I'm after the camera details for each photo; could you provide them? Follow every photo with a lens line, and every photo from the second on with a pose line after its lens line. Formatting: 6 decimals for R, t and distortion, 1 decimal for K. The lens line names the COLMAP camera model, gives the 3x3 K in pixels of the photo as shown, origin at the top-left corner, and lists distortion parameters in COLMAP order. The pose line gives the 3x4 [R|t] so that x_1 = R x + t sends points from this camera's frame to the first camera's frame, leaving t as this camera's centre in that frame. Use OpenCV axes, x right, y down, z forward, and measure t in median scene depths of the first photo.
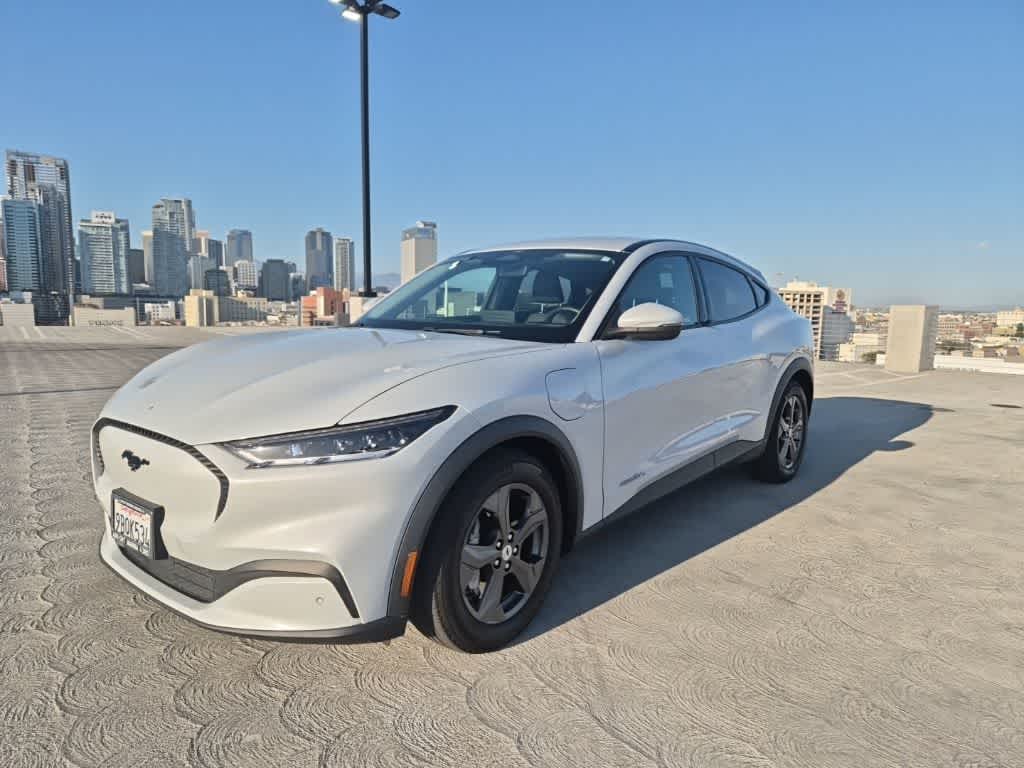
lens RADIAL K [[728.1, 0, 515.1], [0, 728.1, 358.5], [0, 0, 1]] dist [0.002104, 0.001799]
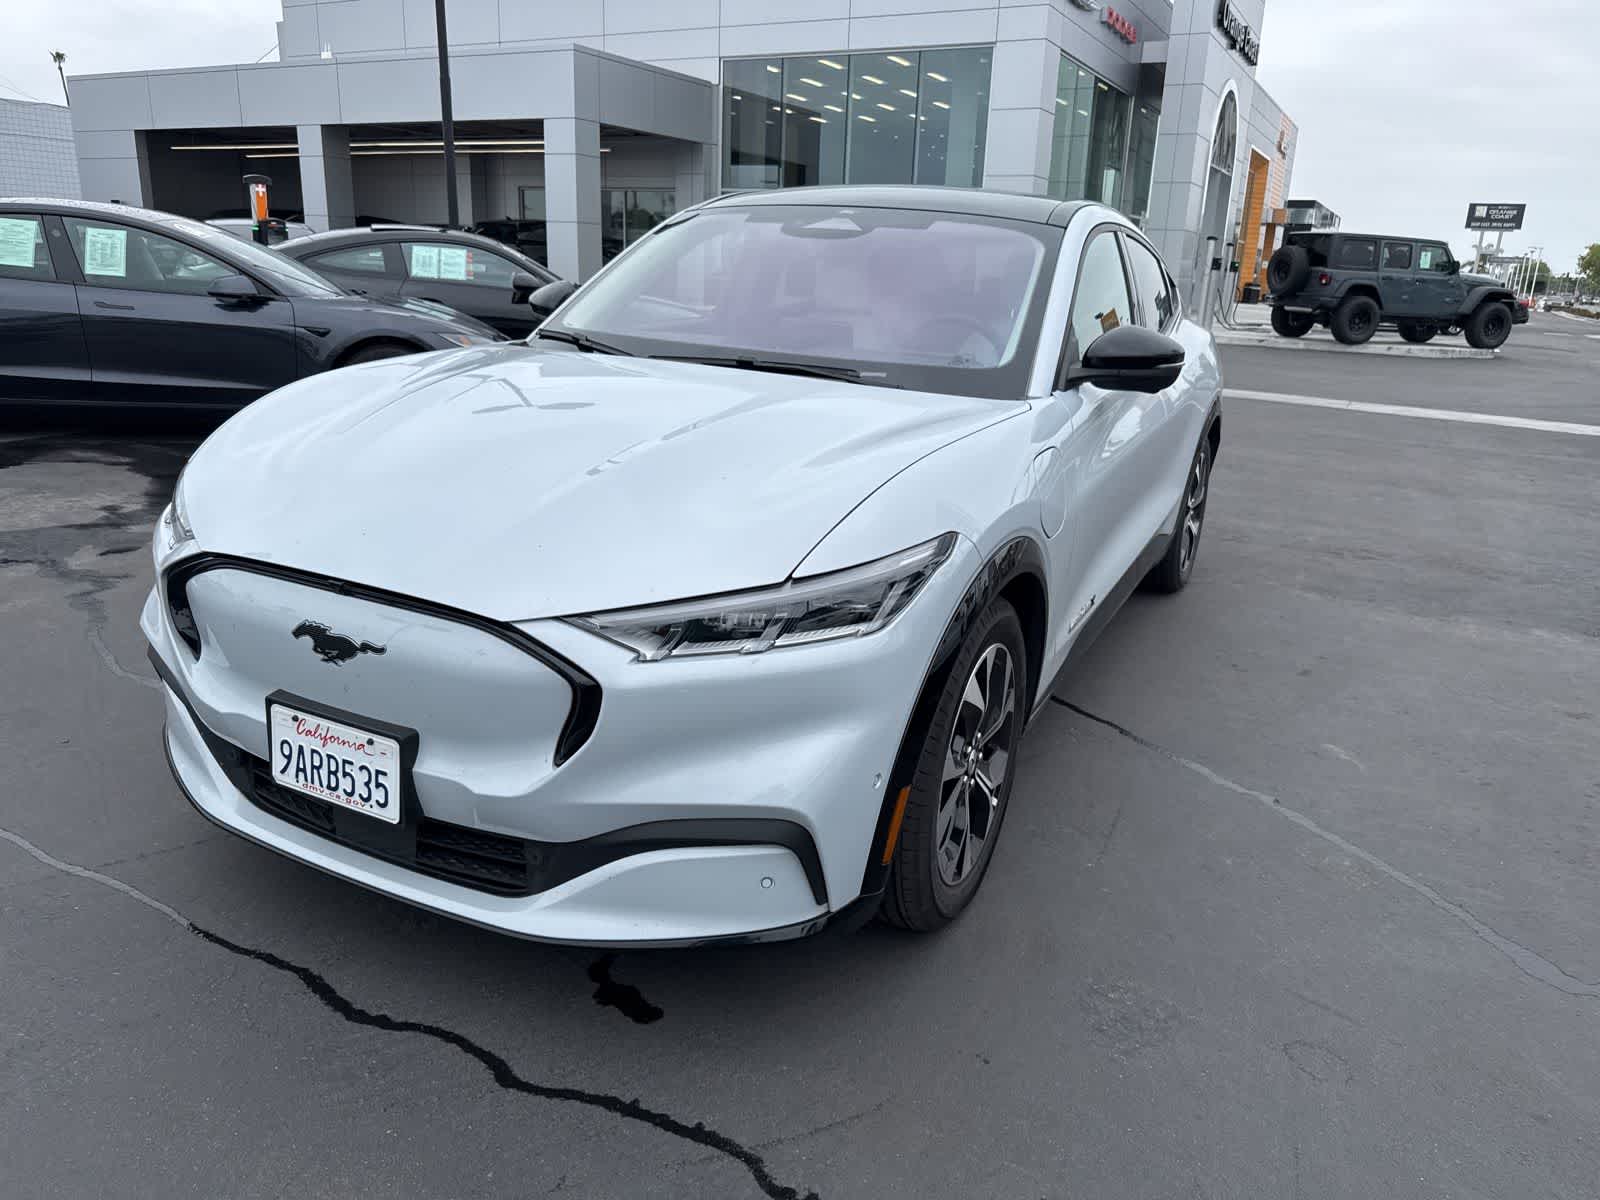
lens RADIAL K [[1185.8, 0, 850.1], [0, 1185.8, 600.2], [0, 0, 1]] dist [0.008295, 0.002265]
pose [[0.974395, -0.031859, 0.222572, -0.367430], [-0.011860, 0.981249, 0.192379, -0.058272], [-0.224528, -0.190093, 0.955747, 0.126240]]
